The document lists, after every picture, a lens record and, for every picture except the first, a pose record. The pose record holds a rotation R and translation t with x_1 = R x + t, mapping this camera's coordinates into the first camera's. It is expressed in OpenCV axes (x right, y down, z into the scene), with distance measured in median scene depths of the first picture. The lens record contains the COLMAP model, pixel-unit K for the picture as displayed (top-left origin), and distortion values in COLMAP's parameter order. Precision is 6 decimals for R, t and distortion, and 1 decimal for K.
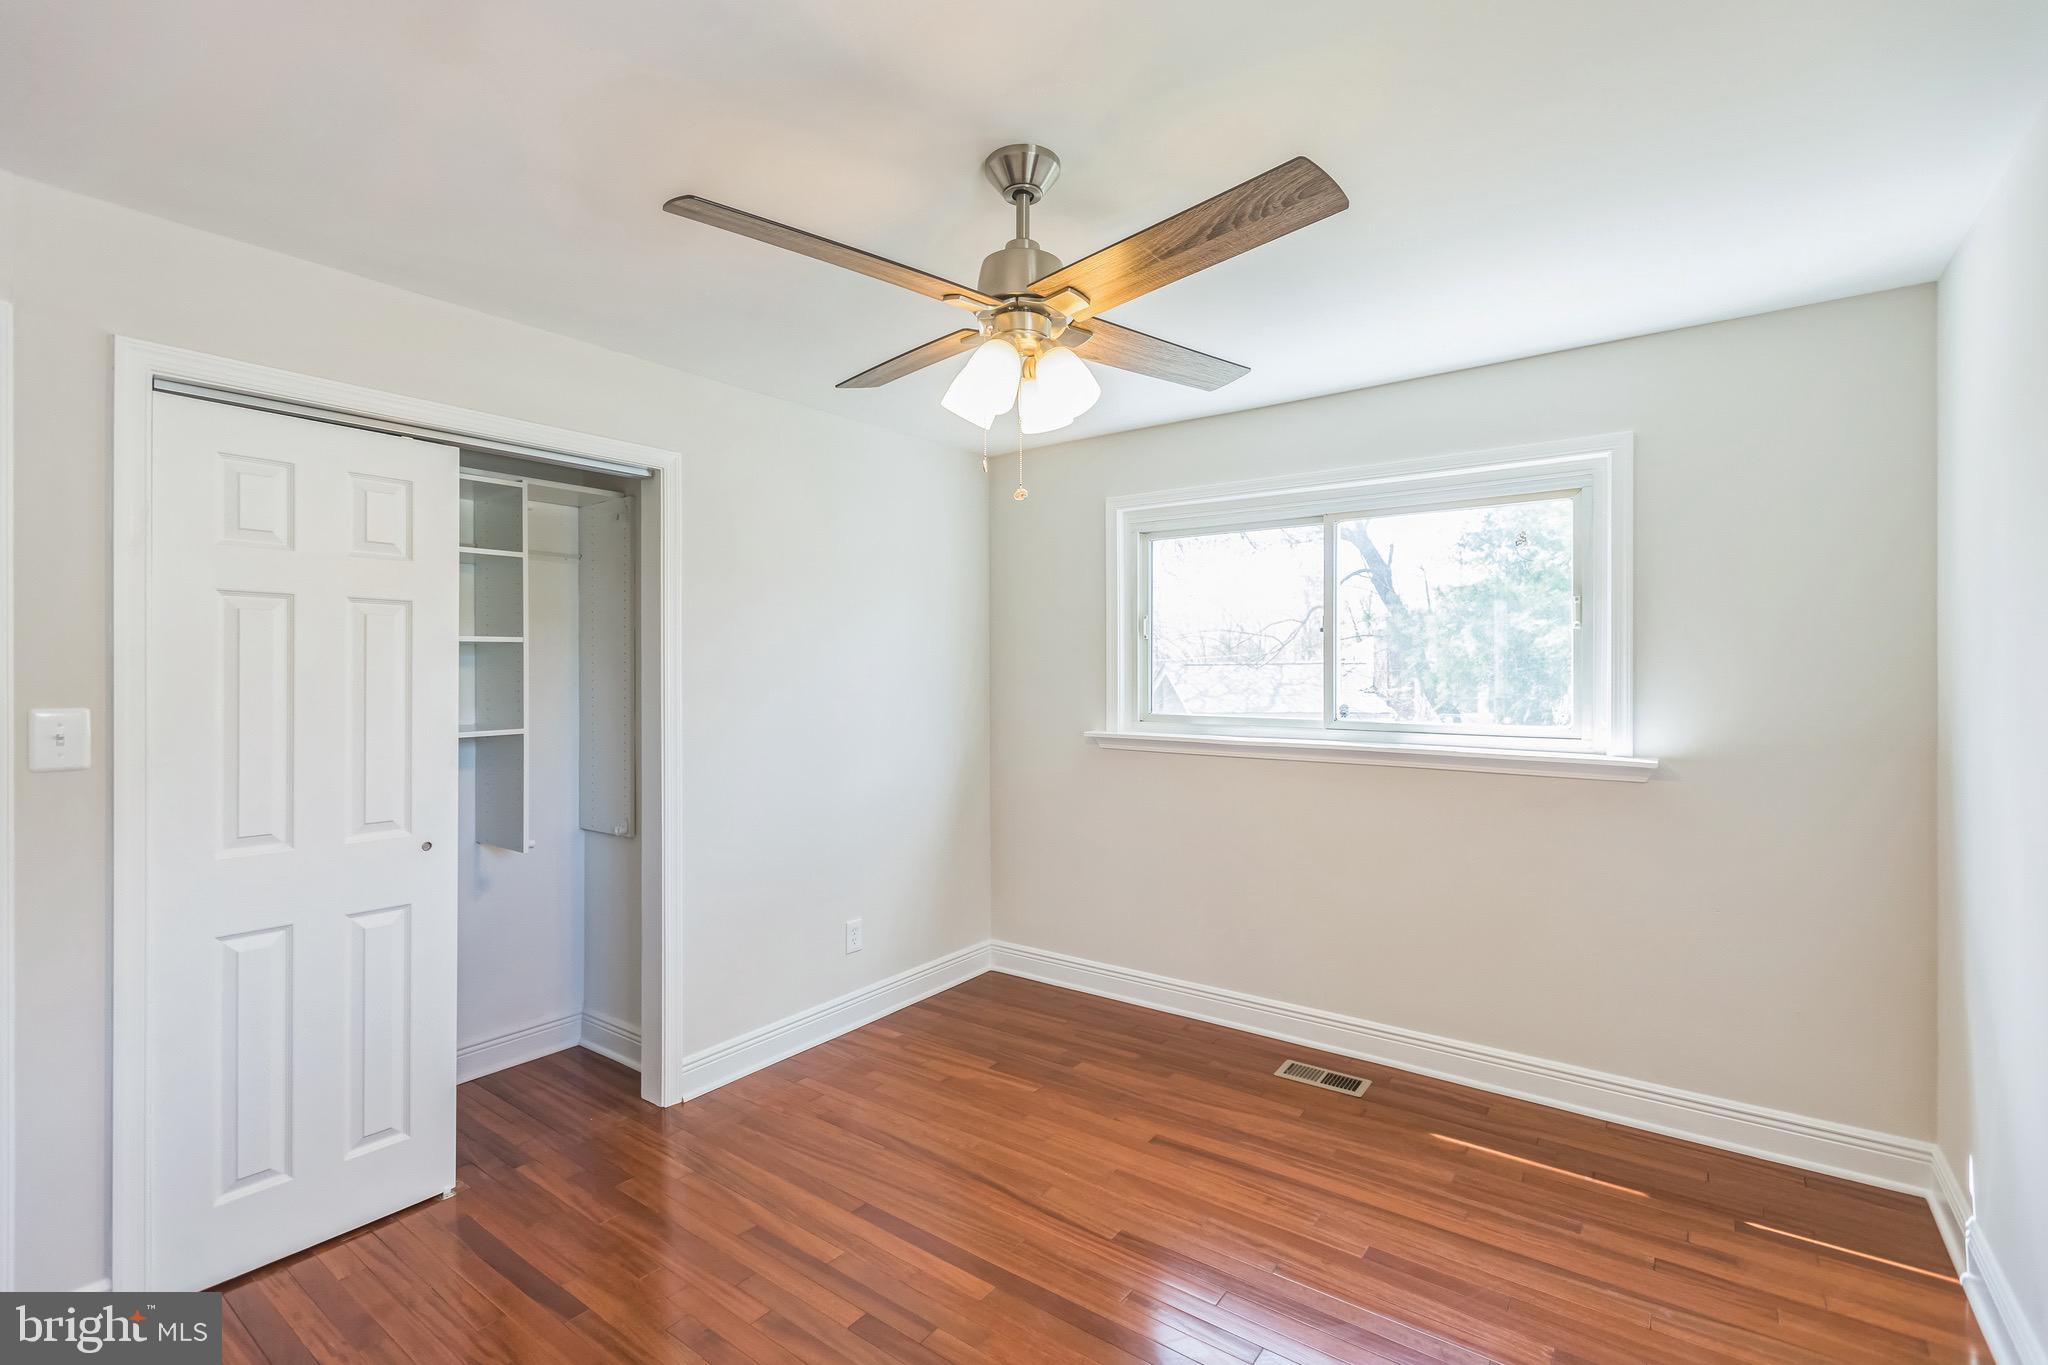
lens RADIAL K [[920.3, 0, 1024.7], [0, 920.3, 670.3], [0, 0, 1]] dist [0.002801, 0.000271]
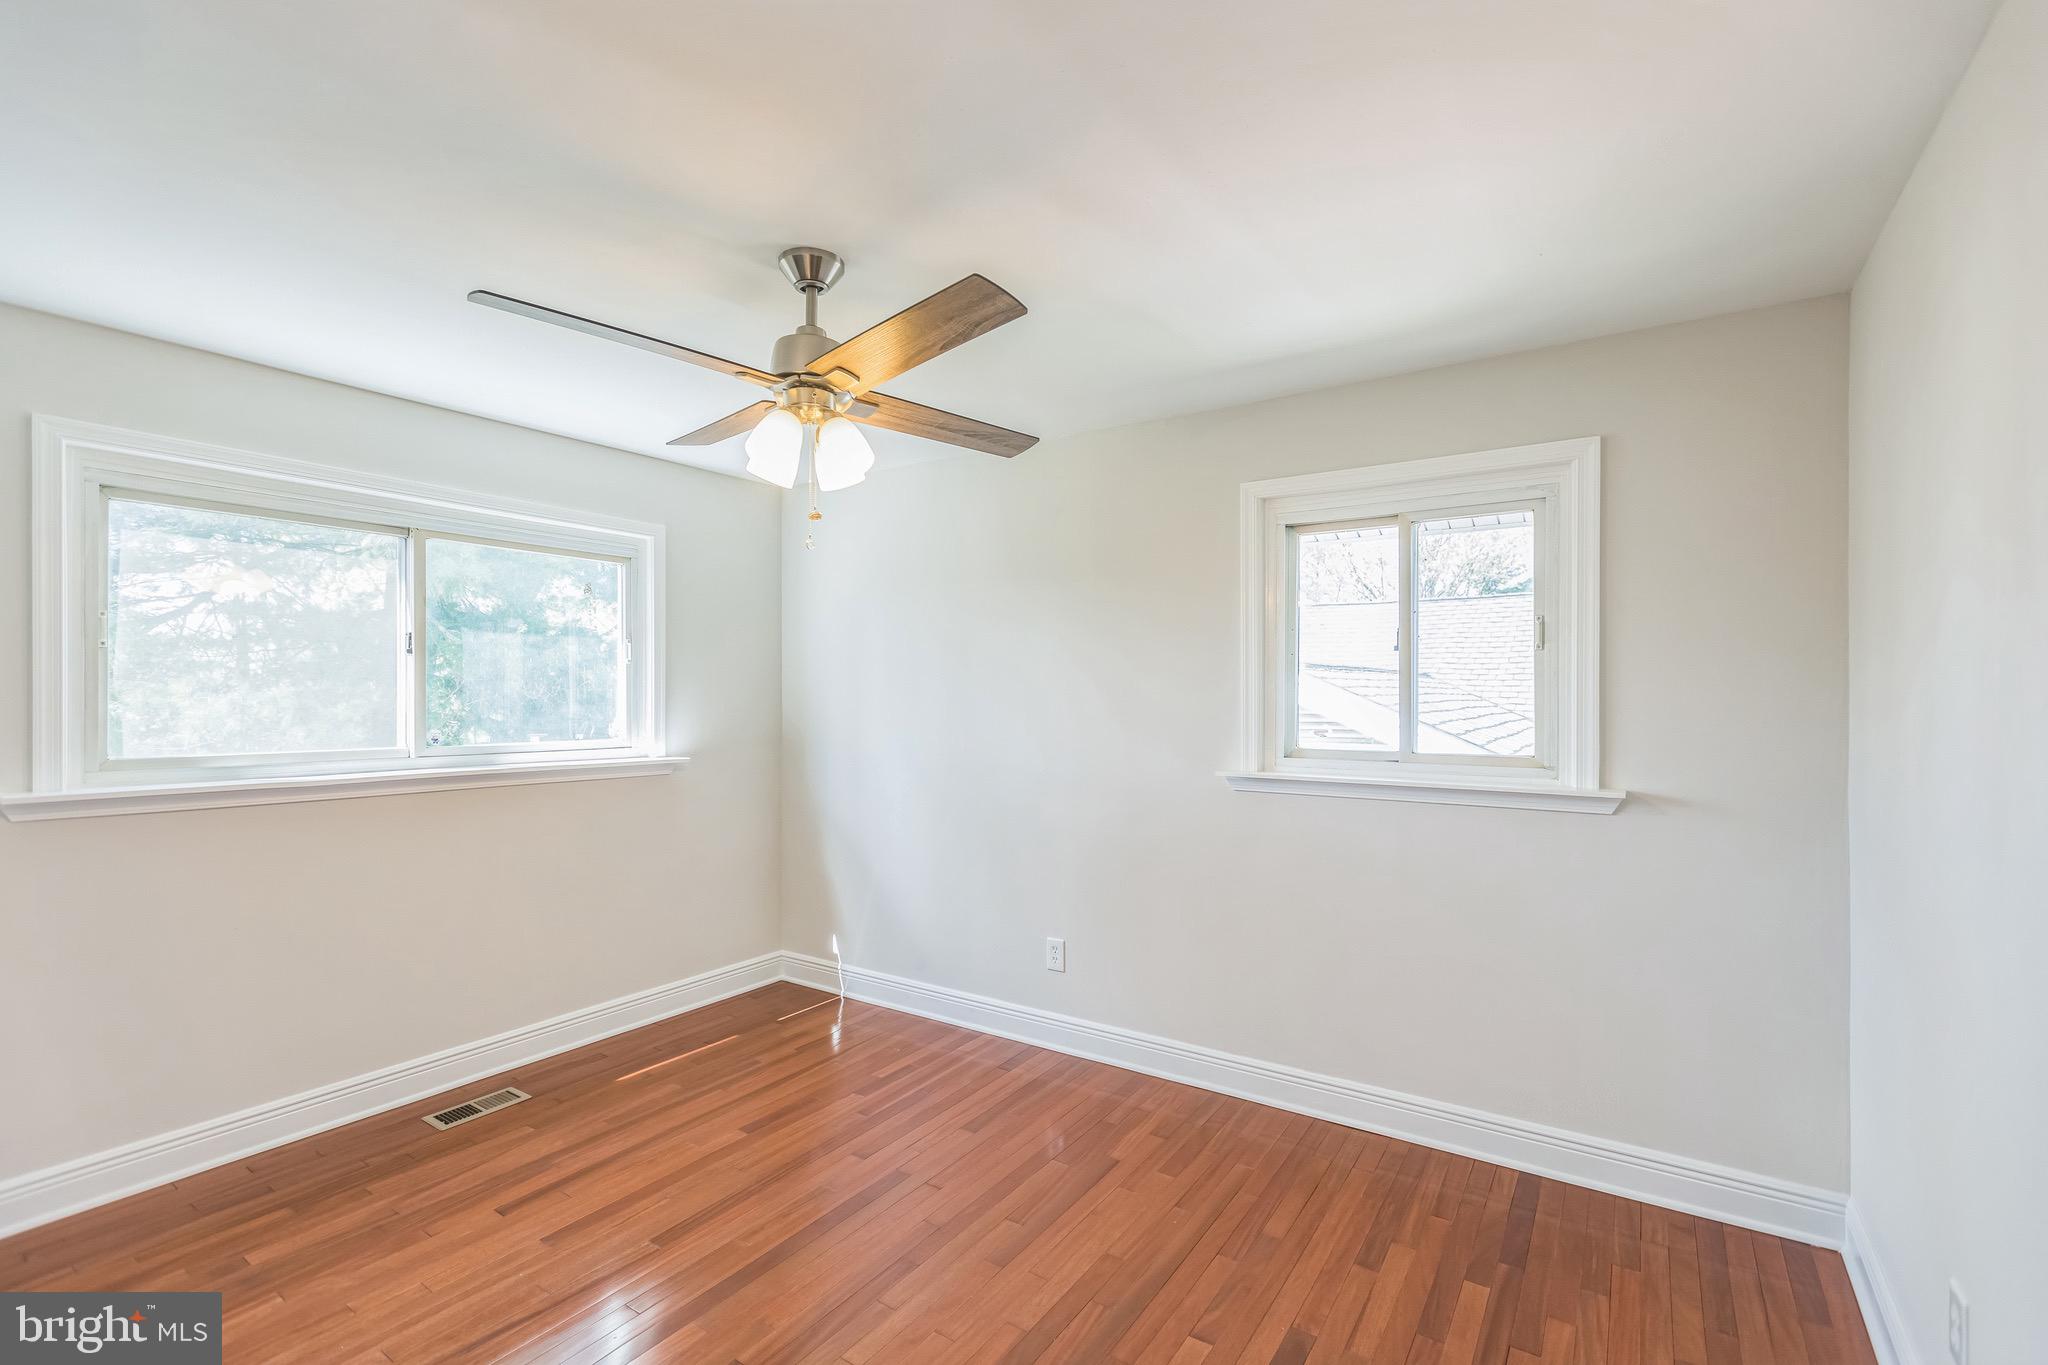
lens RADIAL K [[903.6, 0, 1024.0], [0, 903.6, 682.5], [0, 0, 1]] dist [0.002286, 0.000132]
pose [[-0.042158, 0.017914, 0.998950, -0.750956], [-0.001559, 0.999837, -0.017996, 0.003860], [-0.999110, -0.002316, -0.042124, 0.506412]]
